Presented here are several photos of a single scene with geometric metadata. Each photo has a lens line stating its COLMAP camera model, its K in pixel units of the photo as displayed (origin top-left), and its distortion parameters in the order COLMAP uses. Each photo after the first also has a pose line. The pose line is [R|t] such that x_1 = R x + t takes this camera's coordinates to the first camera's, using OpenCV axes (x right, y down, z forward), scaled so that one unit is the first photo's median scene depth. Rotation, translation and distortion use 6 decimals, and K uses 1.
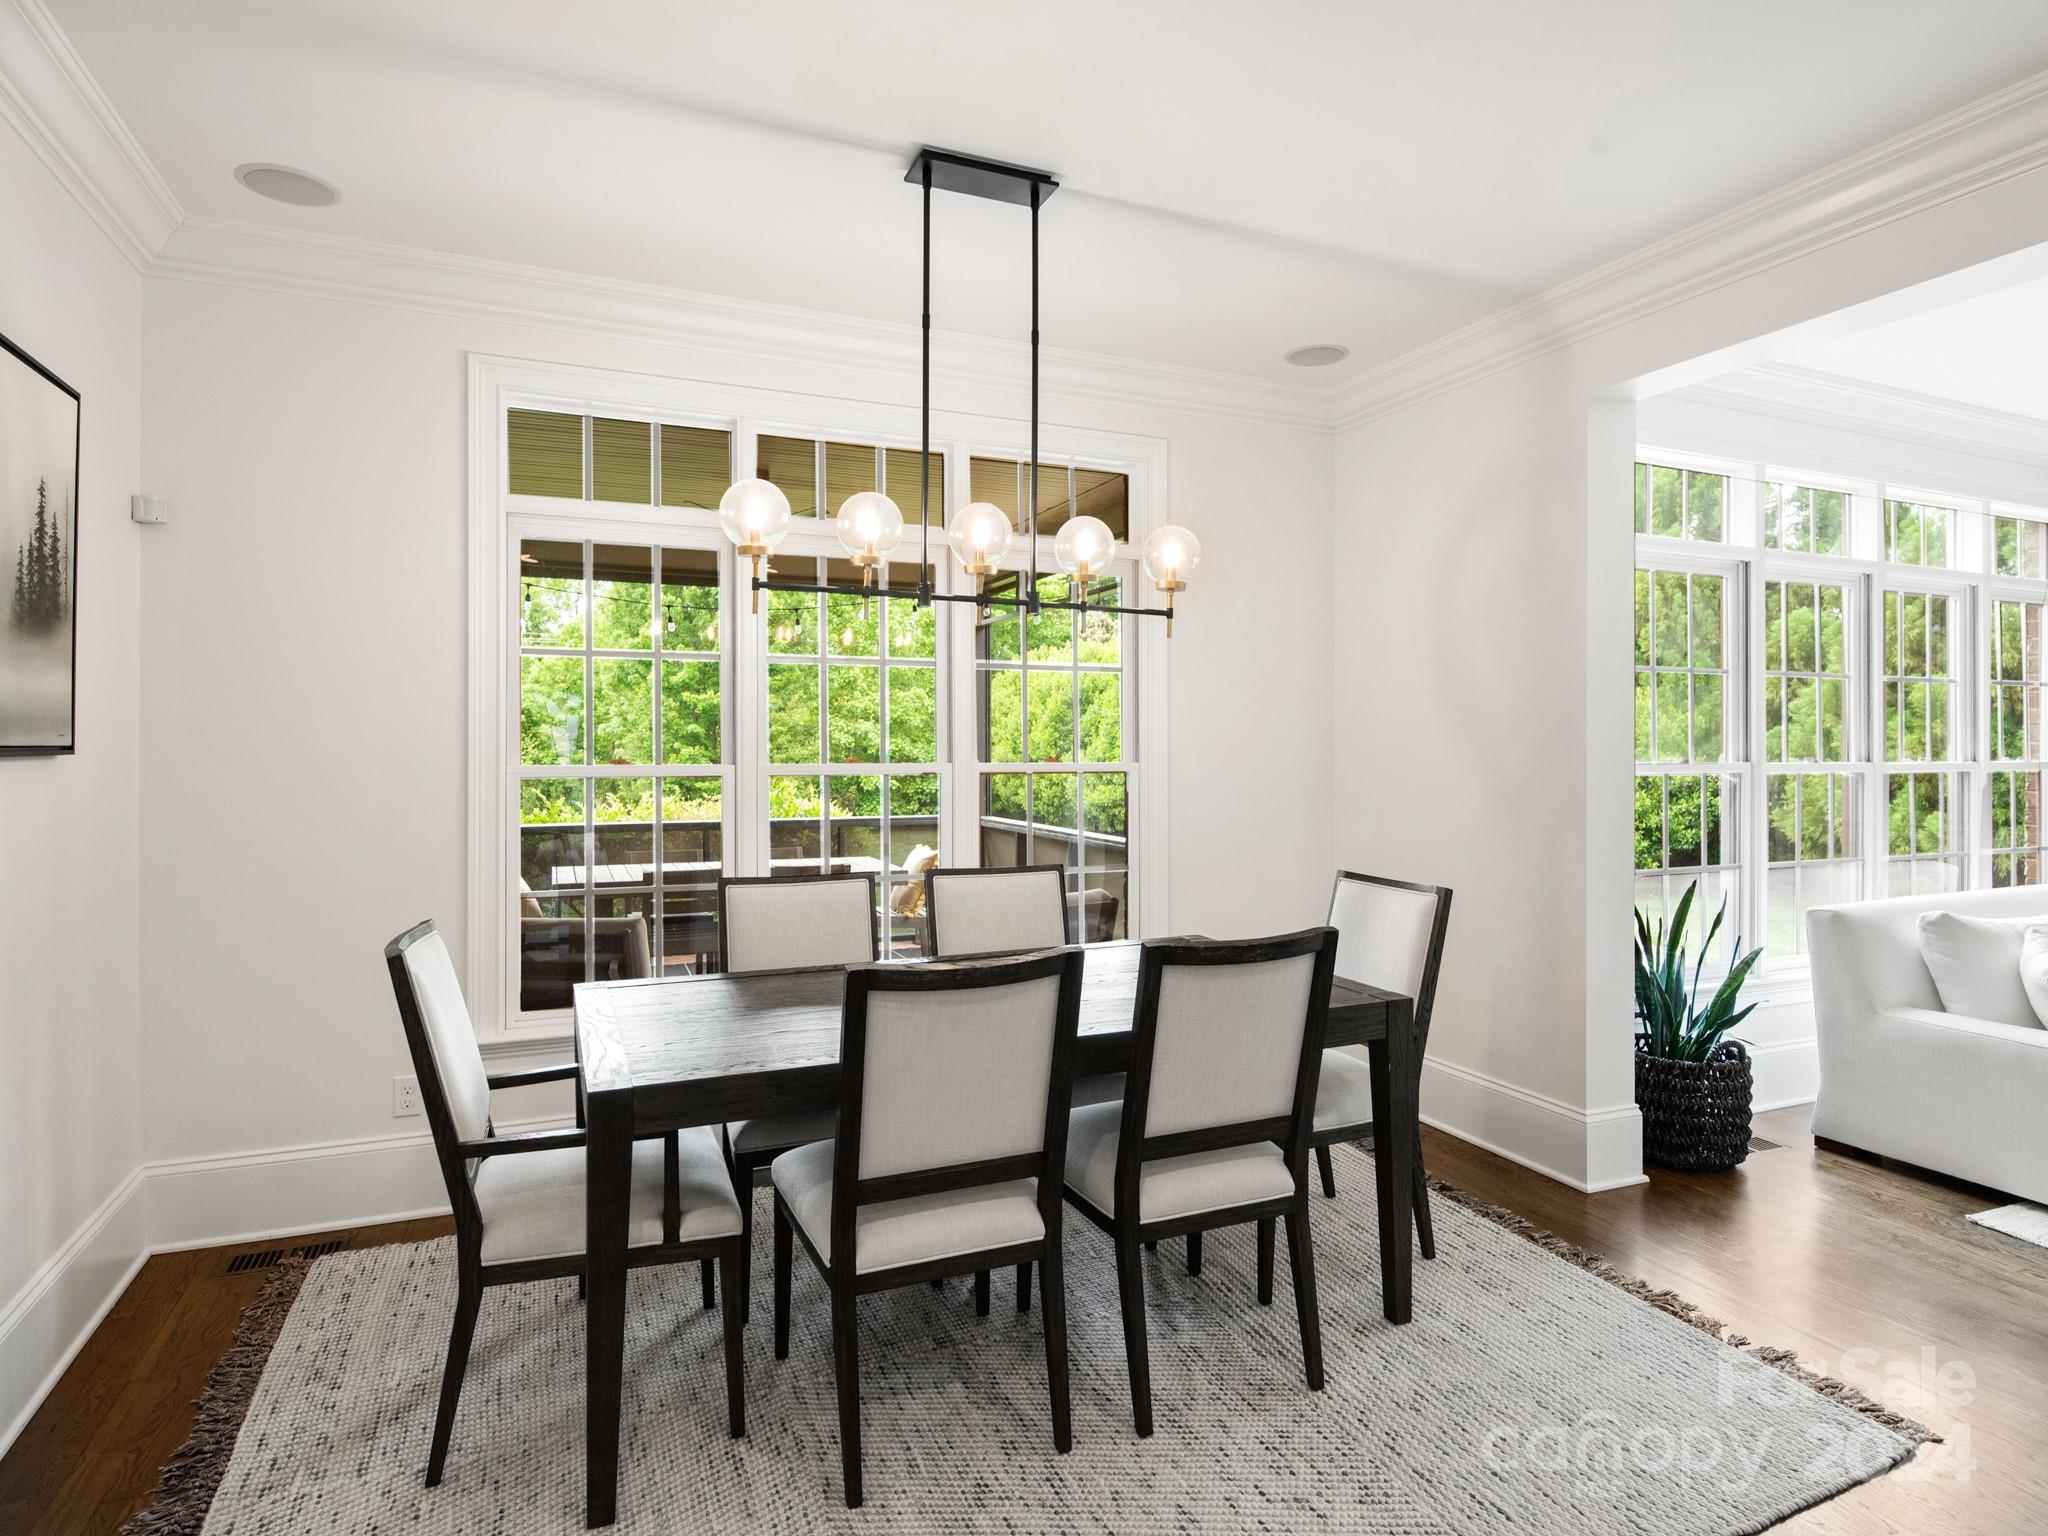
lens RADIAL K [[1203.5, 0, 993.6], [0, 1203.5, 766.5], [0, 0, 1]] dist [0.021482, 0.000055]
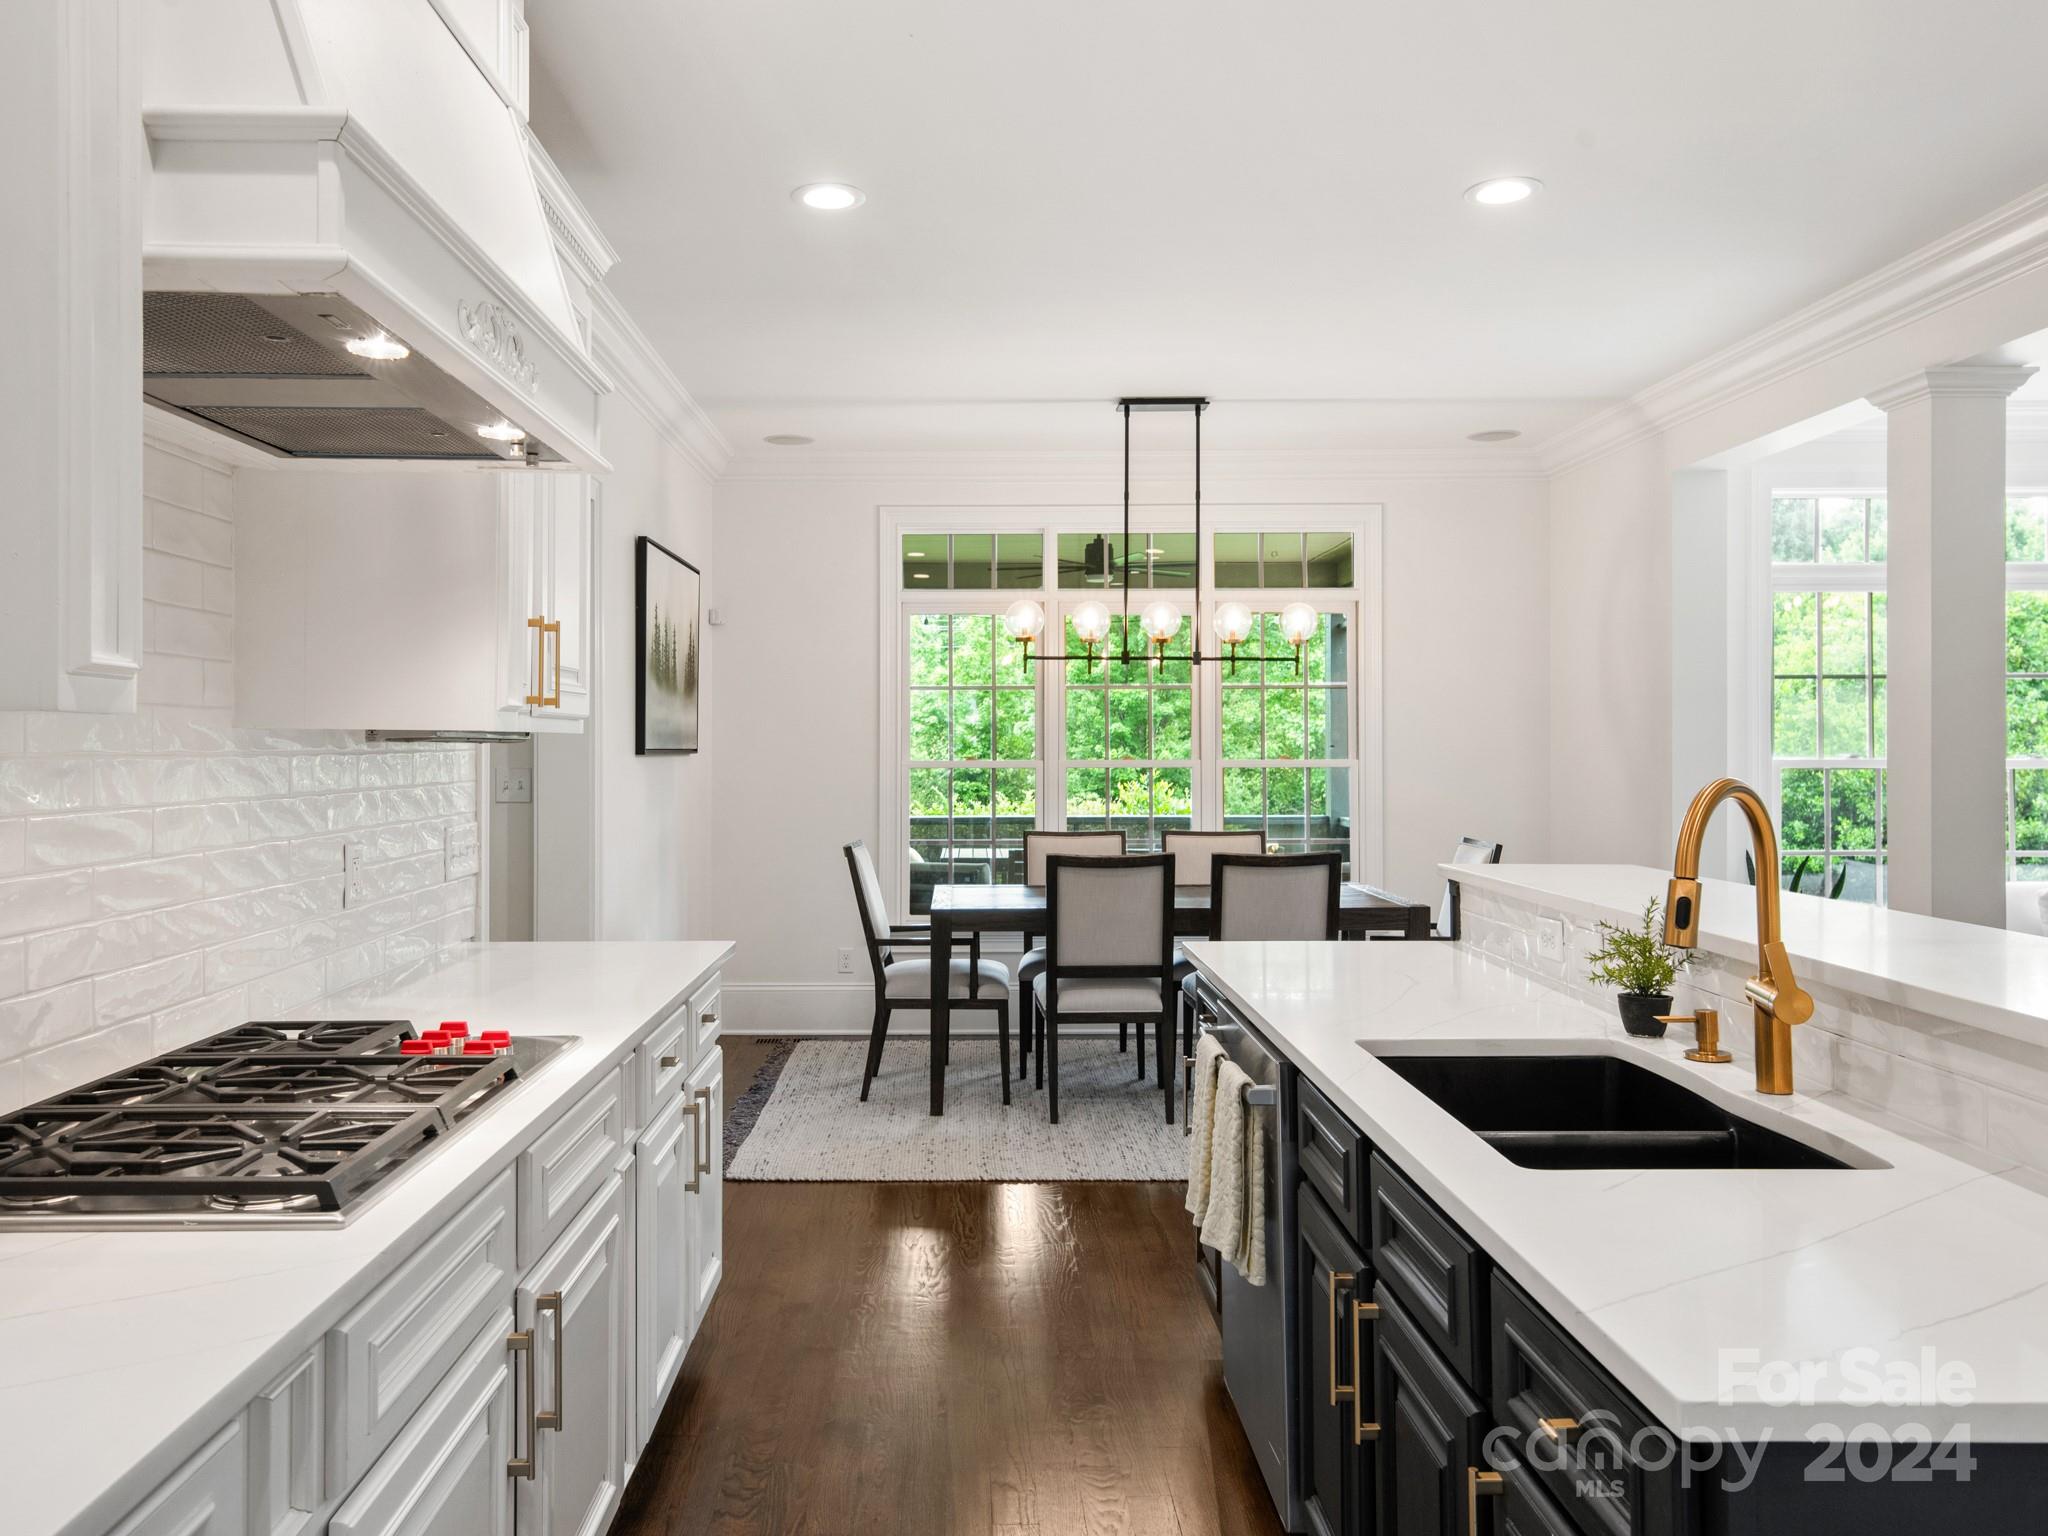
lens RADIAL K [[1485.9, 0, 946.6], [0, 1485.9, 772.3], [0, 0, 1]] dist [-0.001252, -0.002132]
pose [[0.933400, -0.000489, -0.358836, 0.459267], [0.000229, 1.000000, -0.000768, 0.021868], [0.358836, 0.000634, 0.933400, -1.038592]]
